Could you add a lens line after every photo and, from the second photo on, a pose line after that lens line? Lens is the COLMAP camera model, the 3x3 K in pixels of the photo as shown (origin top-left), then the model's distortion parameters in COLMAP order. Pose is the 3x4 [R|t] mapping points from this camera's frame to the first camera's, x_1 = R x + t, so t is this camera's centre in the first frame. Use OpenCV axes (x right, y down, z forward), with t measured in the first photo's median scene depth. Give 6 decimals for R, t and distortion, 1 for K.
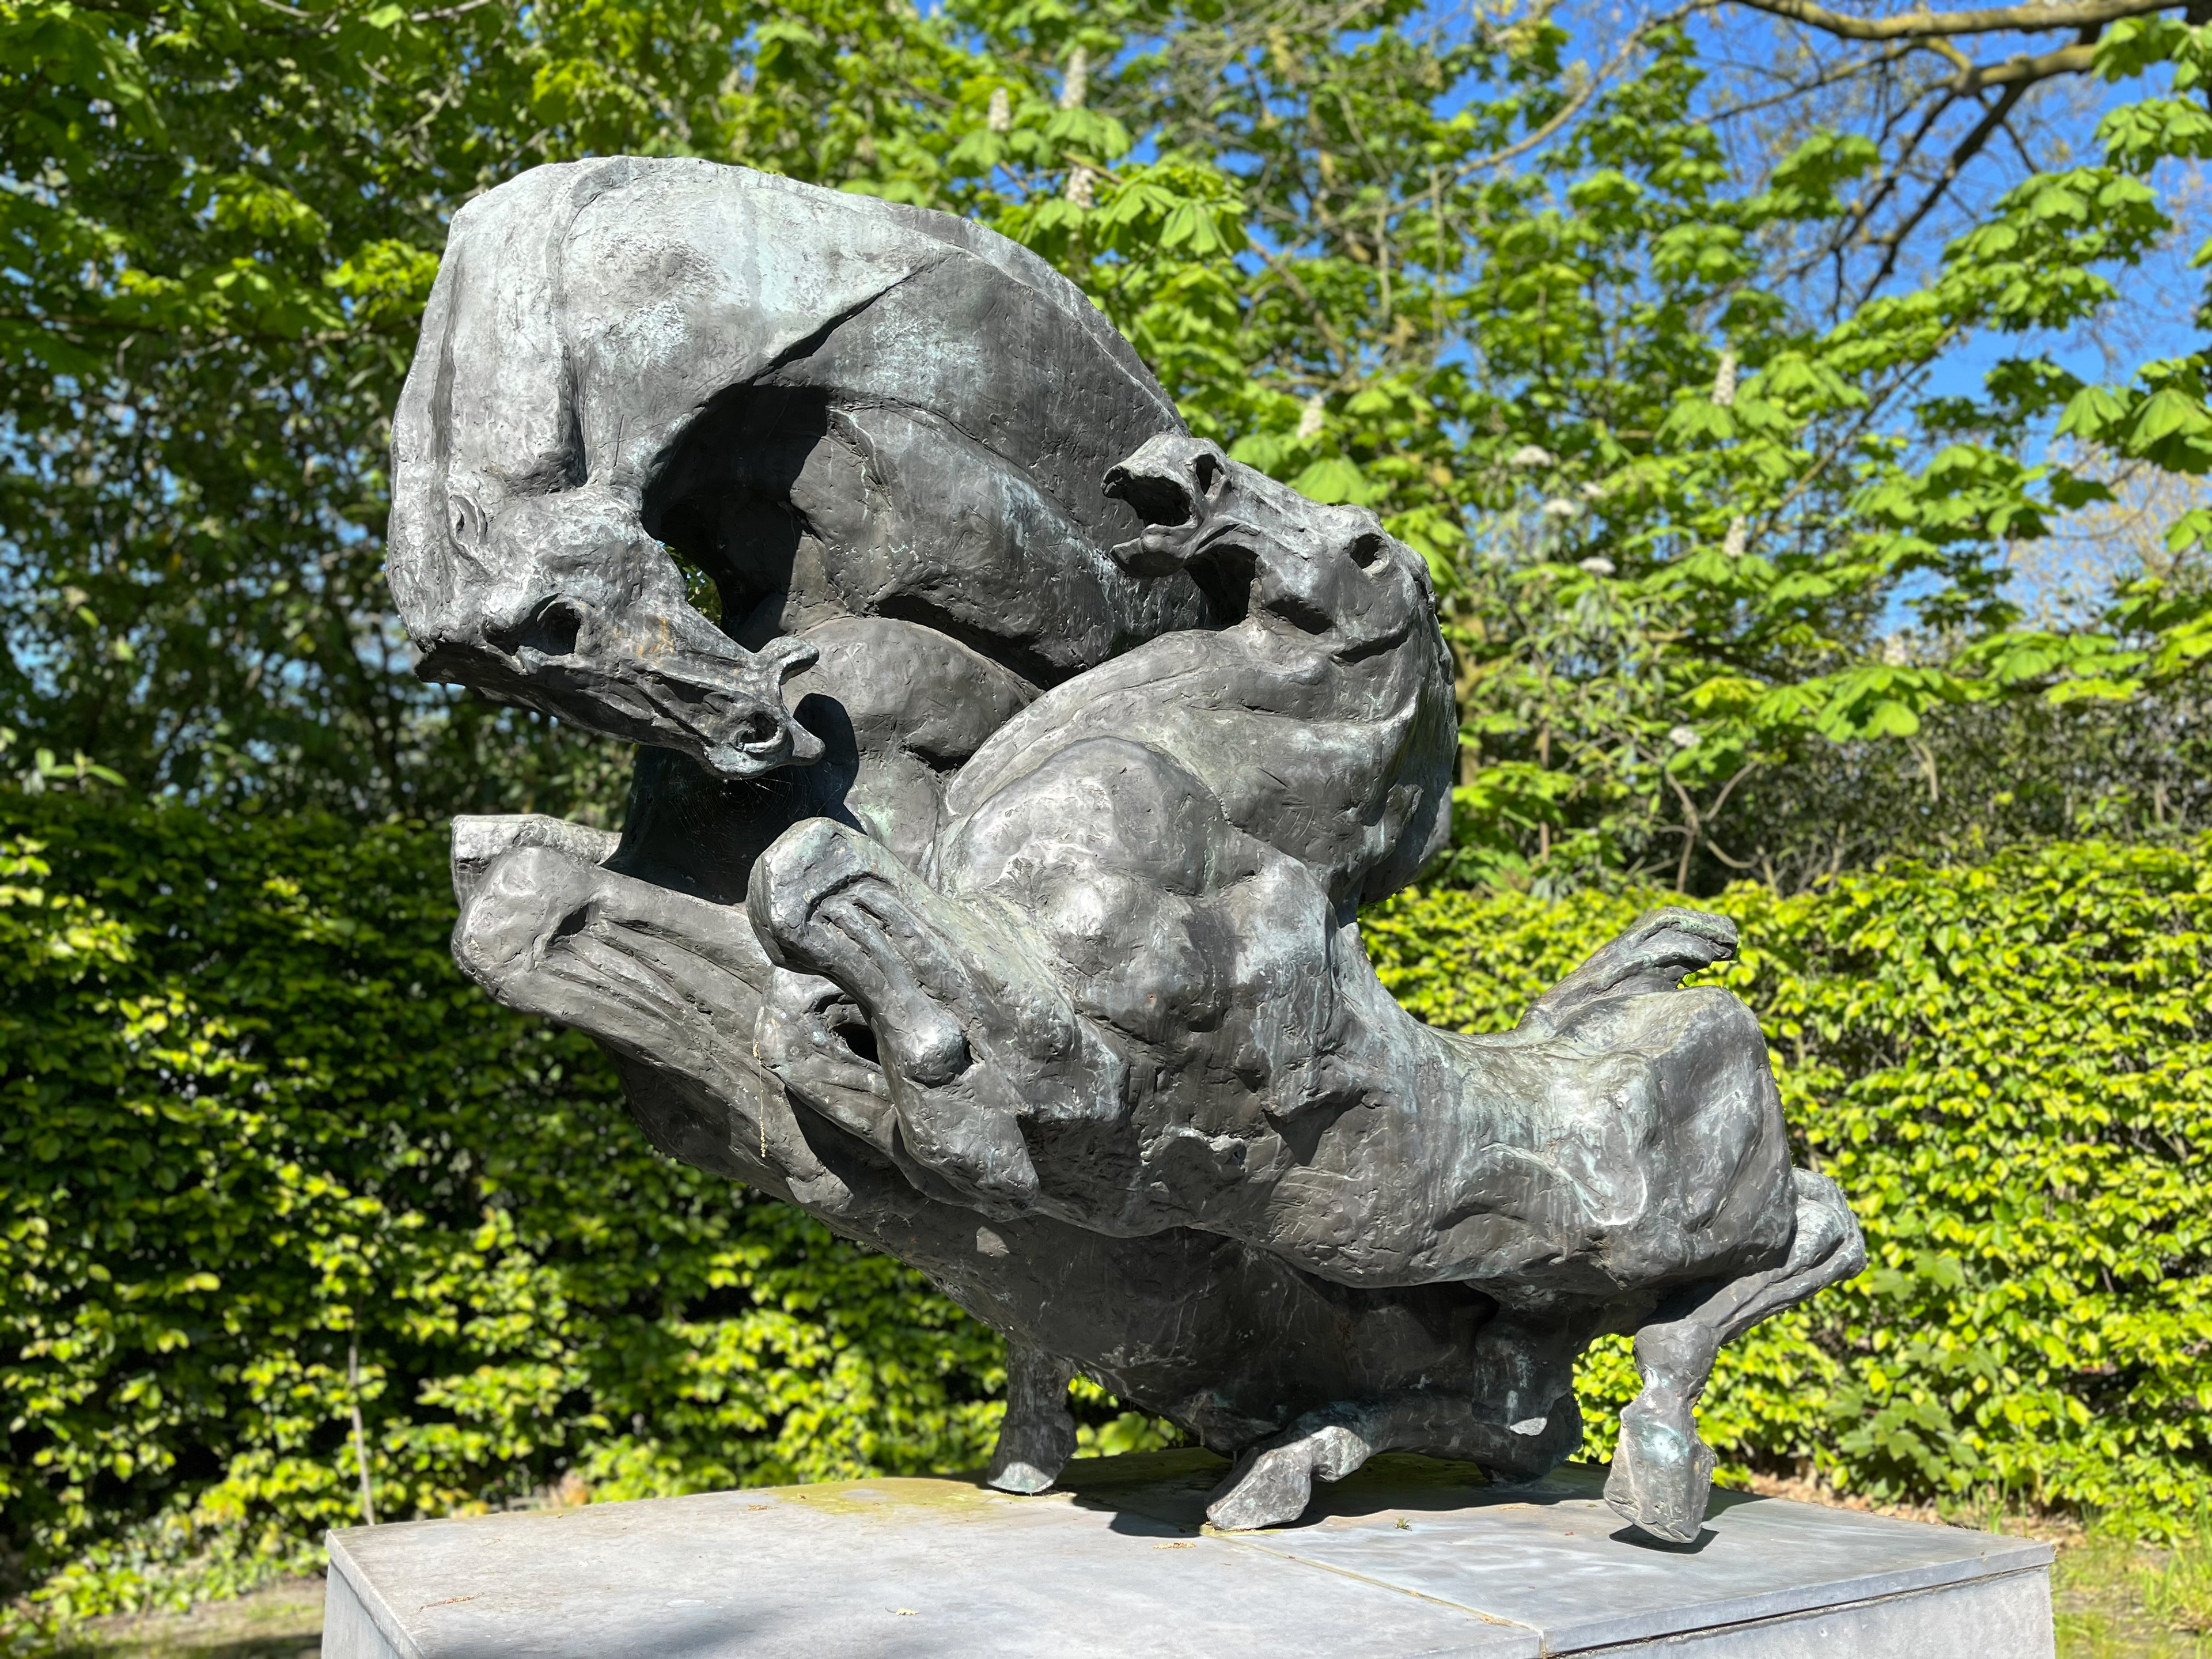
lens RADIAL K [[1669.8, 0, 1123.6], [0, 1669.8, 850.7], [0, 0, 1]] dist [0.091648, -0.108595]
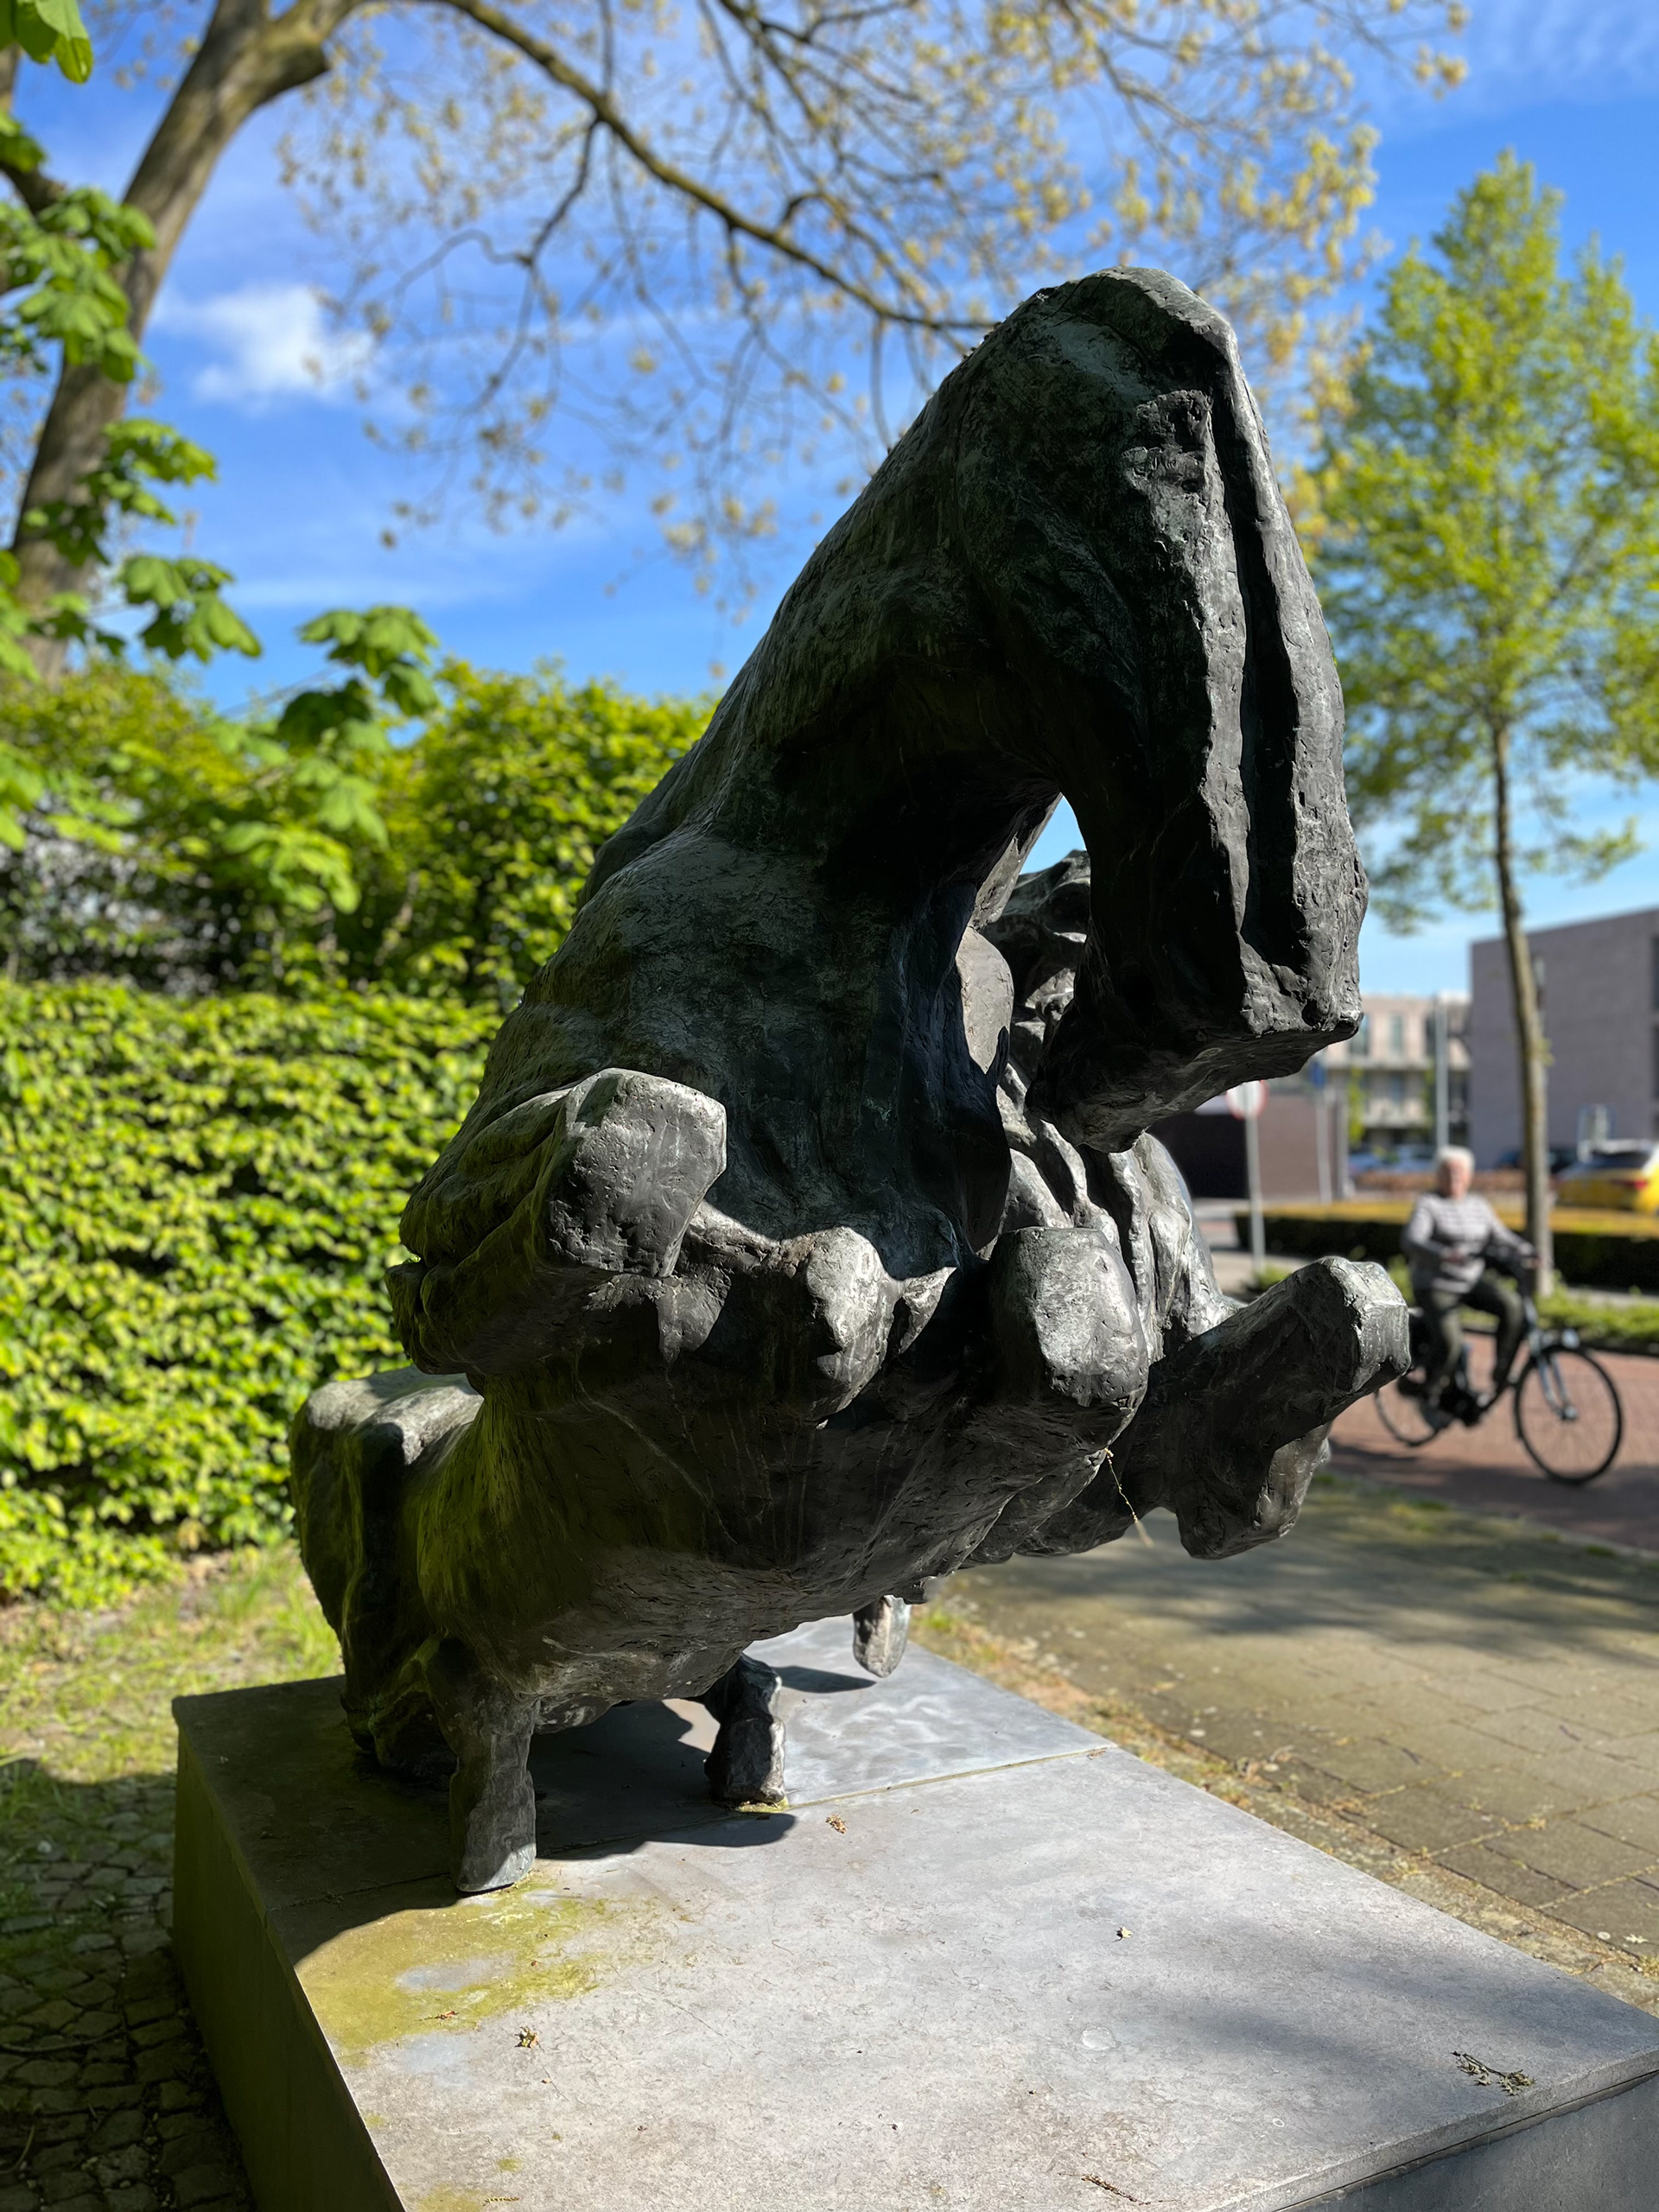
lens RADIAL K [[1669.8, 0, 829.5], [0, 1669.8, 1106.0], [0, 0, 1]] dist [0.091648, -0.108595]
pose [[0.055073, 0.035125, 0.997864, -0.550654], [-0.217578, 0.975787, -0.022339, -0.006687], [-0.974488, -0.215883, 0.061381, 0.532441]]
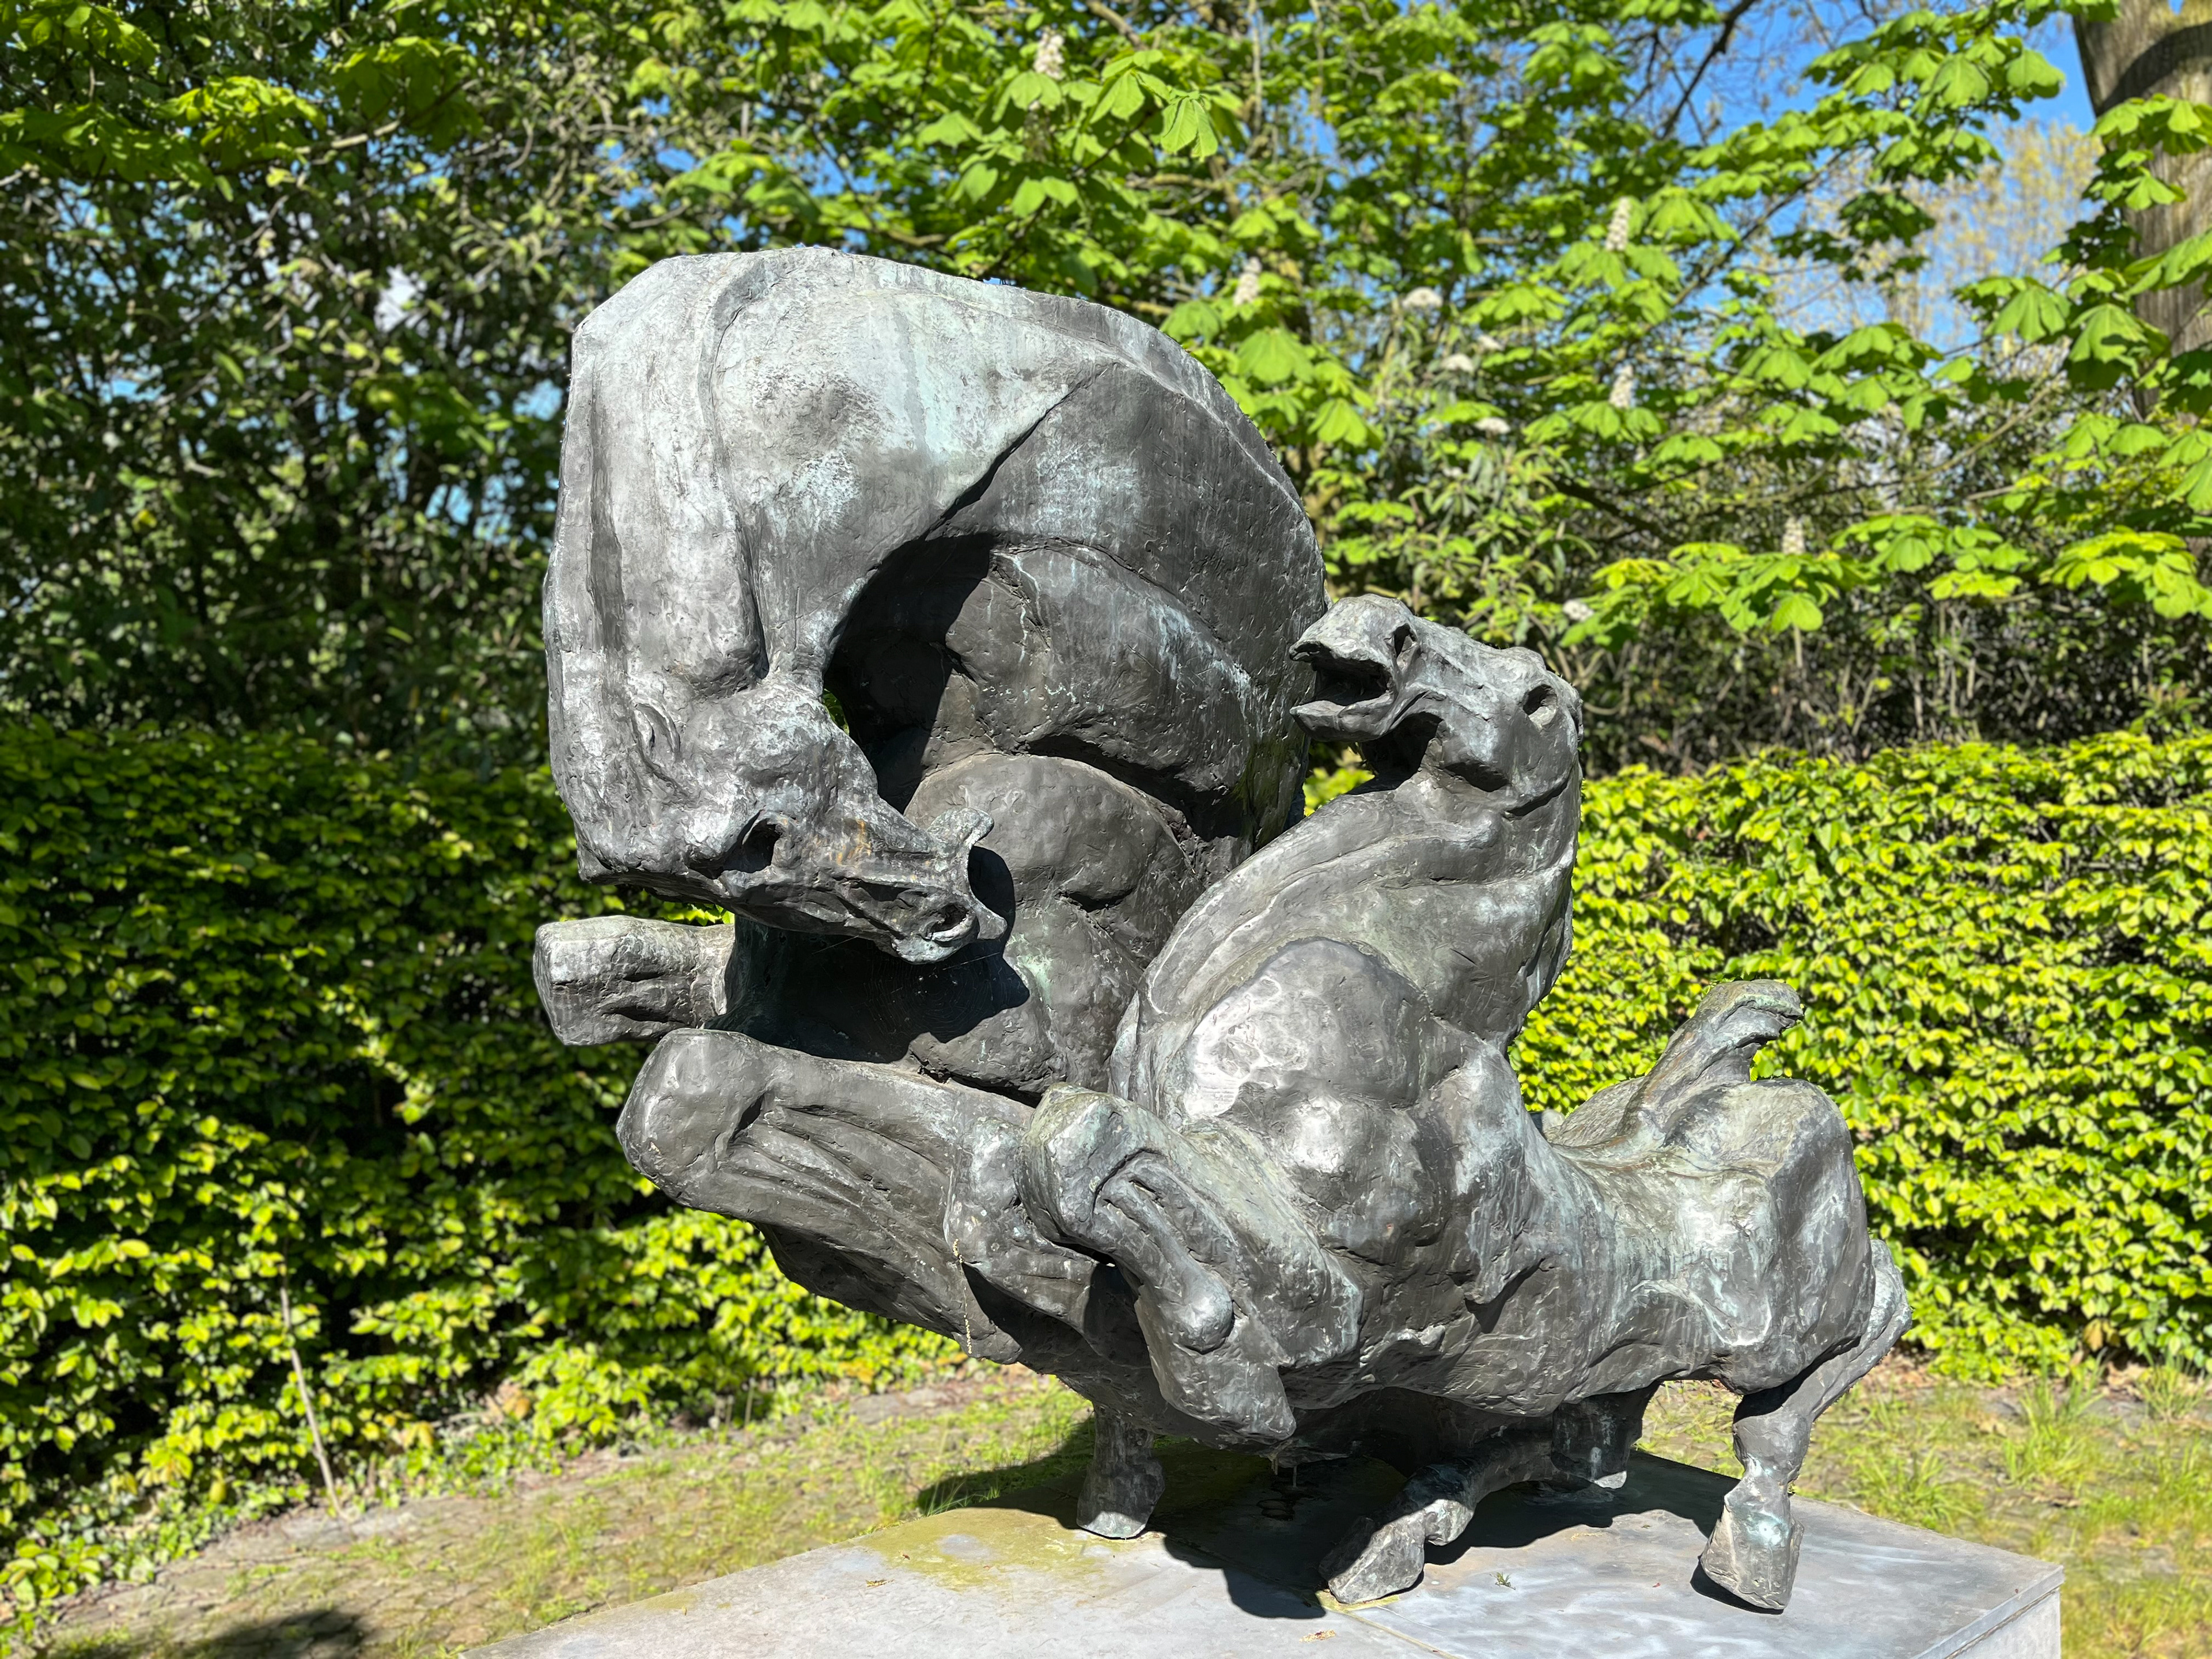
lens RADIAL K [[1676.7, 0, 1106.0], [0, 1676.7, 829.5], [0, 0, 1]] dist [0.083466, -0.100146]
pose [[0.990655, -0.012005, 0.135865, -0.123260], [-0.009732, 0.987358, 0.158205, -0.131924], [-0.136046, -0.158049, 0.978014, 0.026601]]
